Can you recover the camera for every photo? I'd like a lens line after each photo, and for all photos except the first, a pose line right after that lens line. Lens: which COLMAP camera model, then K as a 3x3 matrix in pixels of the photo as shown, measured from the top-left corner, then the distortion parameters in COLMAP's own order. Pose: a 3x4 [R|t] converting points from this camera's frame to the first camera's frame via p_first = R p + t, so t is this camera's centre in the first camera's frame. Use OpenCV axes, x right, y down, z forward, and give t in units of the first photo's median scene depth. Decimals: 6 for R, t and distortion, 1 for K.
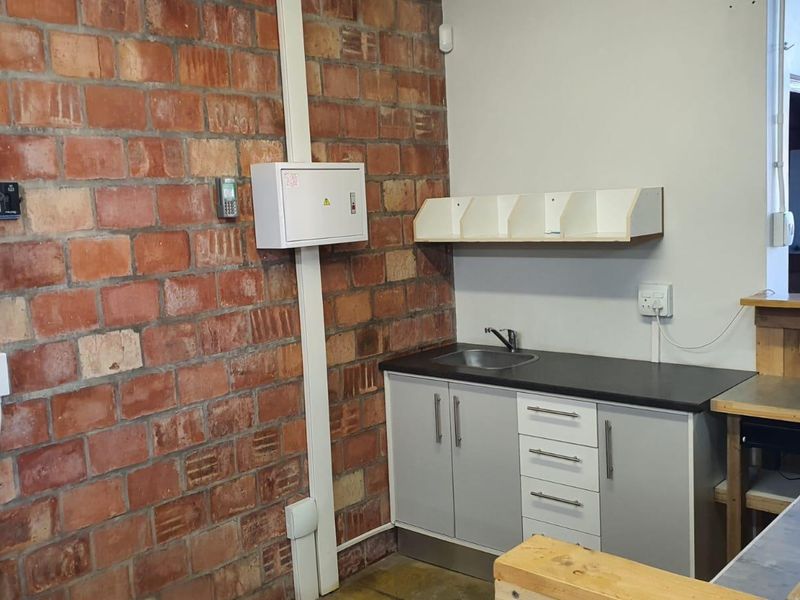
lens RADIAL K [[808.9, 0, 396.5], [0, 808.9, 299.2], [0, 0, 1]] dist [-0.027685, 0.000000]
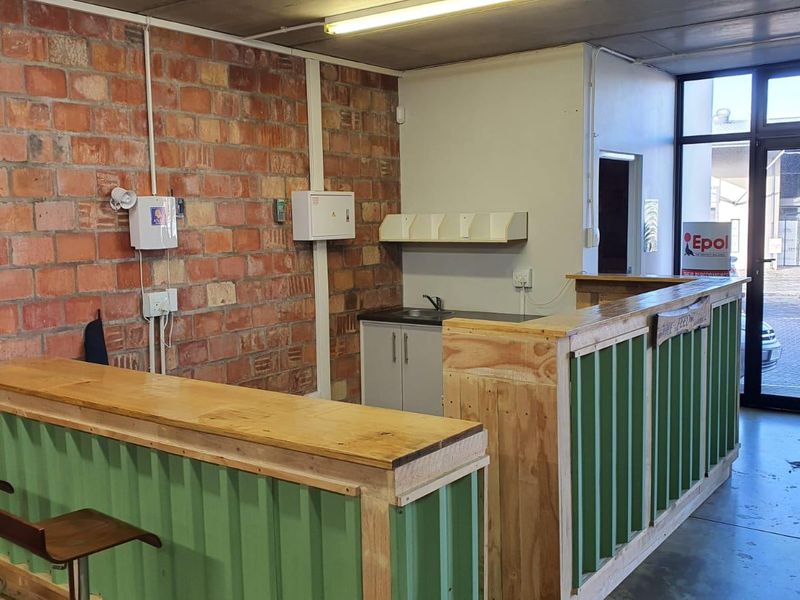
lens RADIAL K [[808.9, 0, 401.2], [0, 808.9, 301.1], [0, 0, 1]] dist [-0.027685, 0.000000]
pose [[0.994009, 0.020329, 0.107388, -0.123963], [-0.018150, 0.999610, -0.021224, 0.095693], [-0.107778, 0.019147, 0.993991, -0.706969]]
